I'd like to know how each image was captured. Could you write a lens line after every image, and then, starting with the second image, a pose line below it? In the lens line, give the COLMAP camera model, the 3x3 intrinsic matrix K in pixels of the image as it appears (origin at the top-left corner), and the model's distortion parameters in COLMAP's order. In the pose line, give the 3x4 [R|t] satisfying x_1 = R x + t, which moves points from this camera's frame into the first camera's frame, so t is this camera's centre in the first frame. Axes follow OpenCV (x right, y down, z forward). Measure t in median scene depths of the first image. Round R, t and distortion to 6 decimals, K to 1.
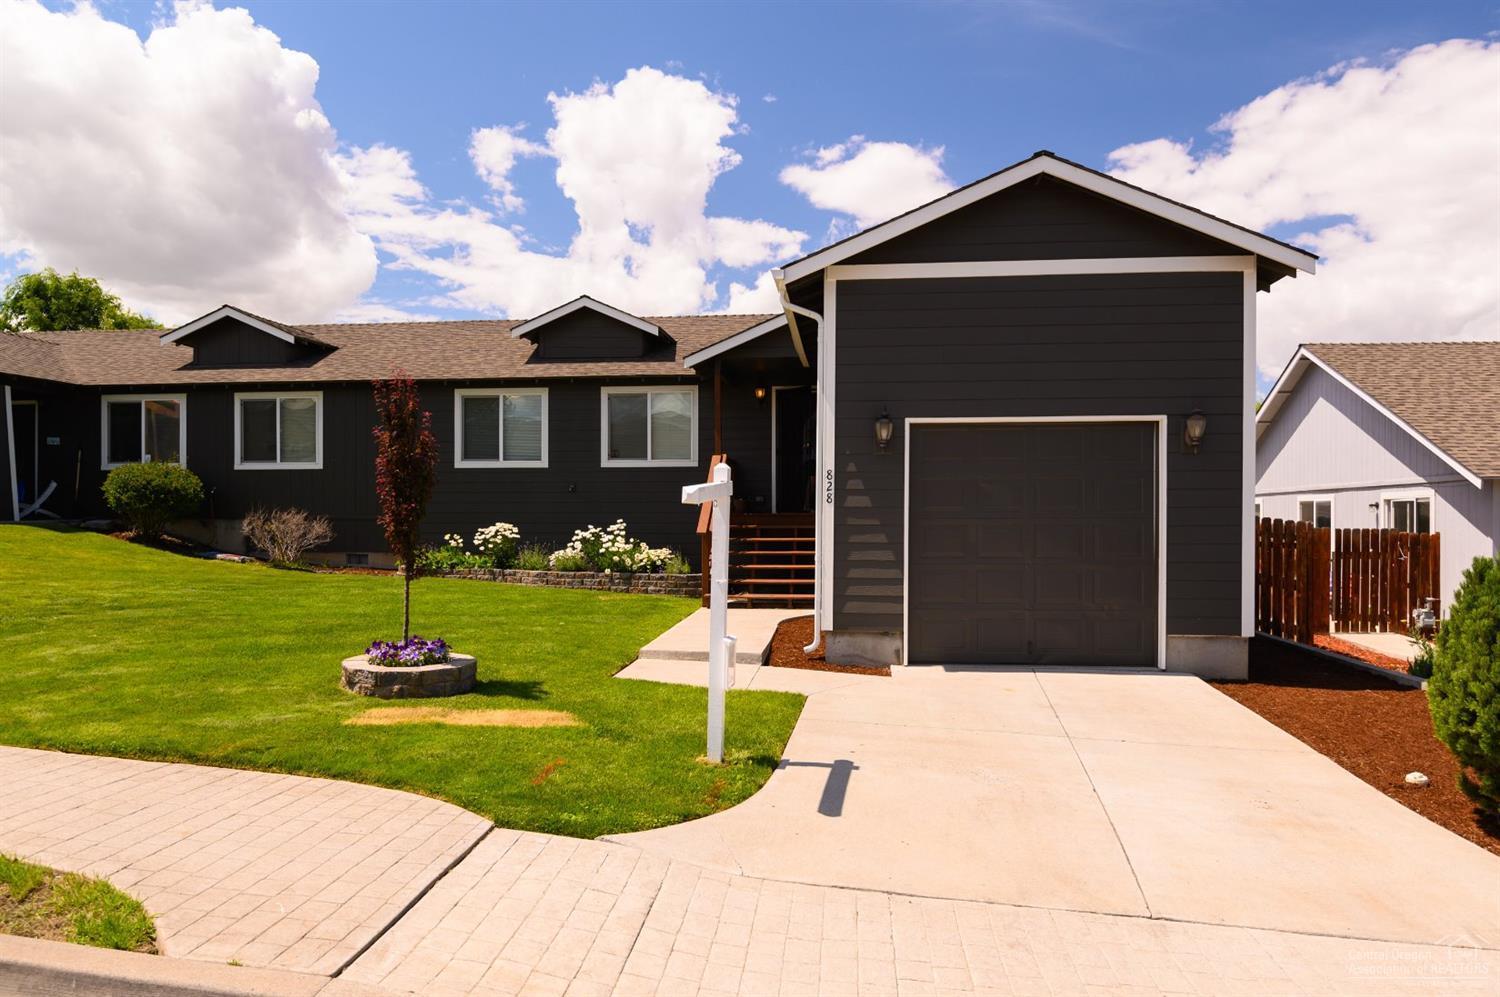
lens RADIAL K [[968.5, 0, 736.3], [0, 968.5, 528.3], [0, 0, 1]] dist [-0.004436, -0.001475]
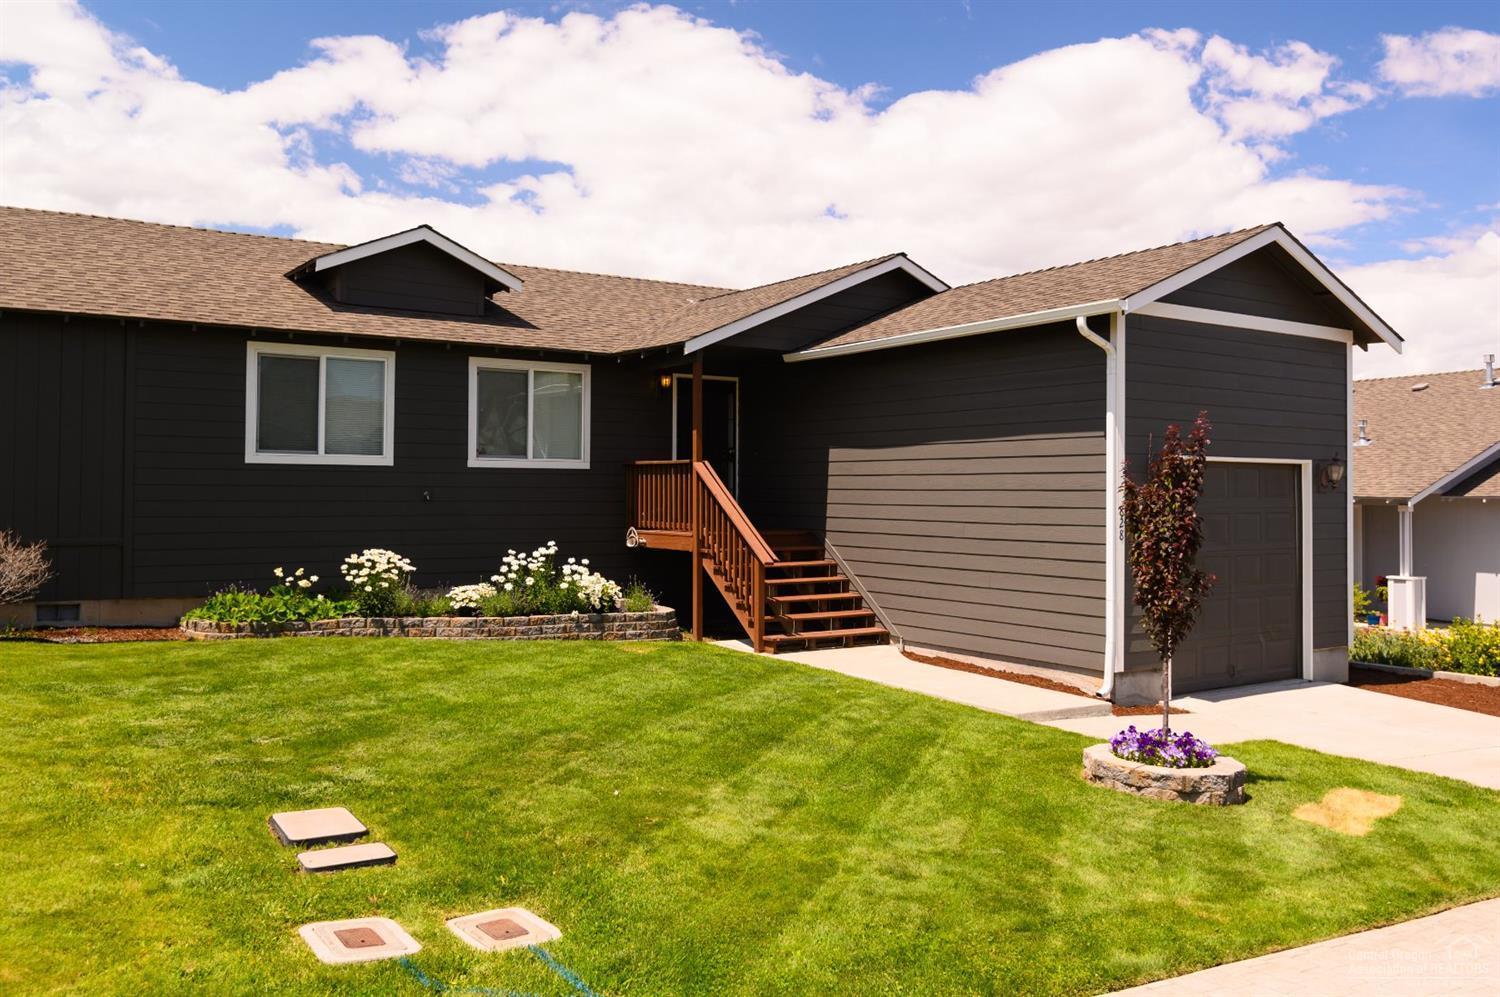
lens RADIAL K [[1199.1, 0, 750.2], [0, 1199.1, 494.3], [0, 0, 1]] dist [-0.001052, 0.001479]
pose [[0.777933, 0.003868, 0.628335, -0.581344], [0.000408, 0.999978, -0.006661, -0.039606], [-0.628347, 0.005438, 0.777914, 0.181705]]
